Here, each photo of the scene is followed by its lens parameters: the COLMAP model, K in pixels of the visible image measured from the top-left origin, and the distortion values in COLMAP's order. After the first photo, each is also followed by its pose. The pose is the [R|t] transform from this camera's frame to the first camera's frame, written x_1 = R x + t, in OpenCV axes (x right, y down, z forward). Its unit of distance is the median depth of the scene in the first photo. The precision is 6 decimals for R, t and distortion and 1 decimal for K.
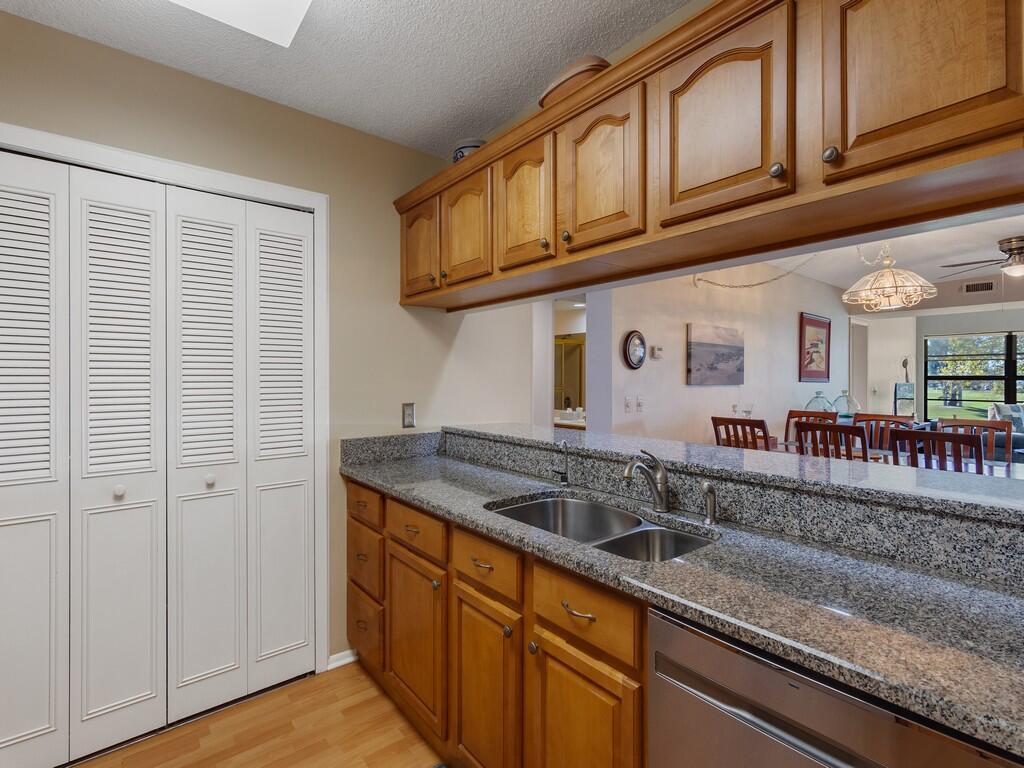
lens RADIAL K [[496.4, 0, 510.1], [0, 496.4, 379.6], [0, 0, 1]] dist [-0.000131, 0.002445]
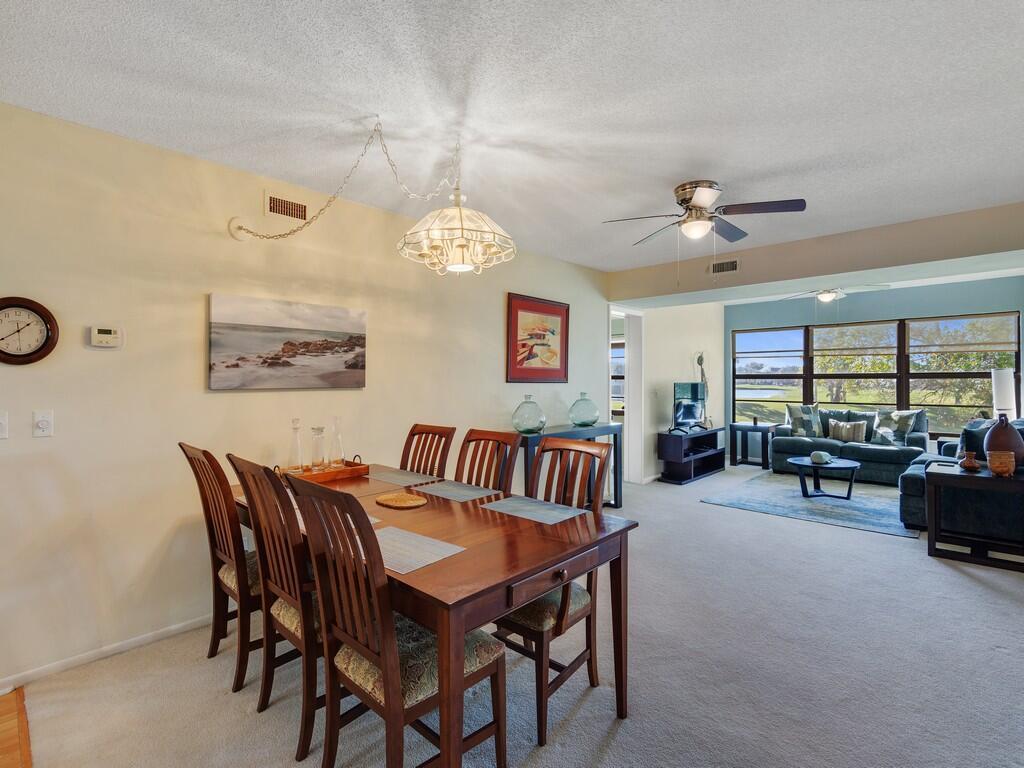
lens RADIAL K [[496.4, 0, 511.2], [0, 496.4, 377.1], [0, 0, 1]] dist [-0.000131, 0.002445]
pose [[0.991576, -0.004677, 0.129440, 0.479506], [0.005446, 0.999970, -0.005590, 0.000152], [-0.129409, 0.006248, 0.991572, 0.226464]]
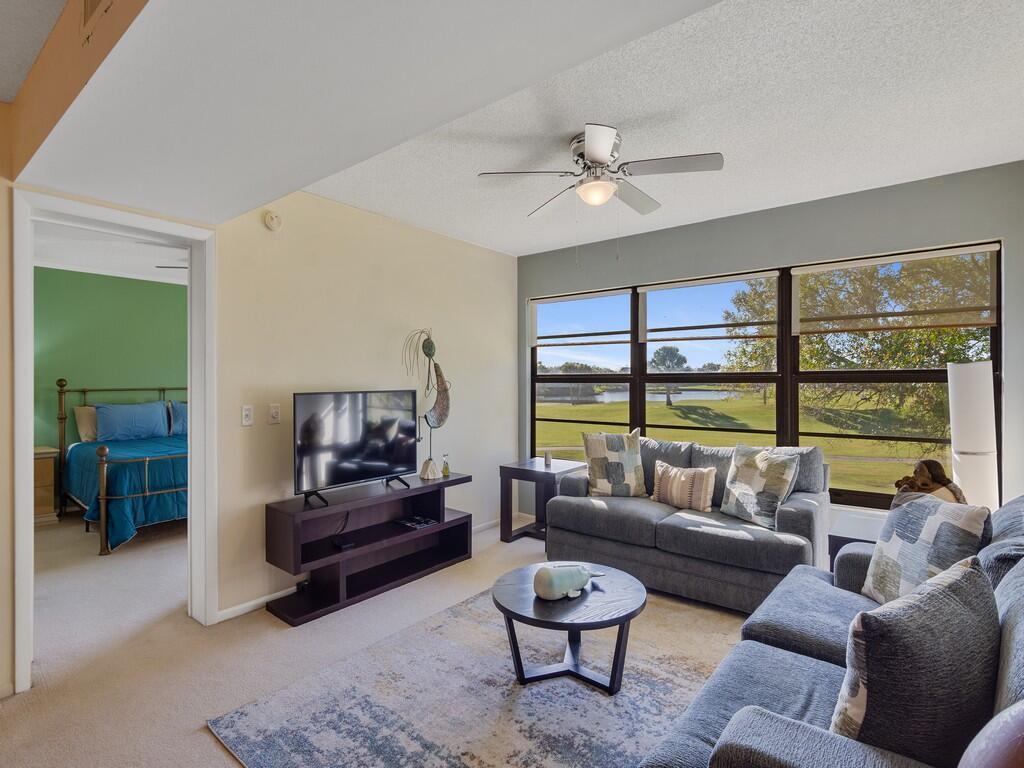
lens RADIAL K [[524.0, 0, 511.3], [0, 524.0, 384.5], [0, 0, 1]] dist [-0.002117, -0.000326]
pose [[0.975862, -0.007427, 0.218262, 1.062058], [0.006141, 0.999960, 0.006572, -0.001754], [-0.218302, -0.005073, 0.975868, 0.704315]]
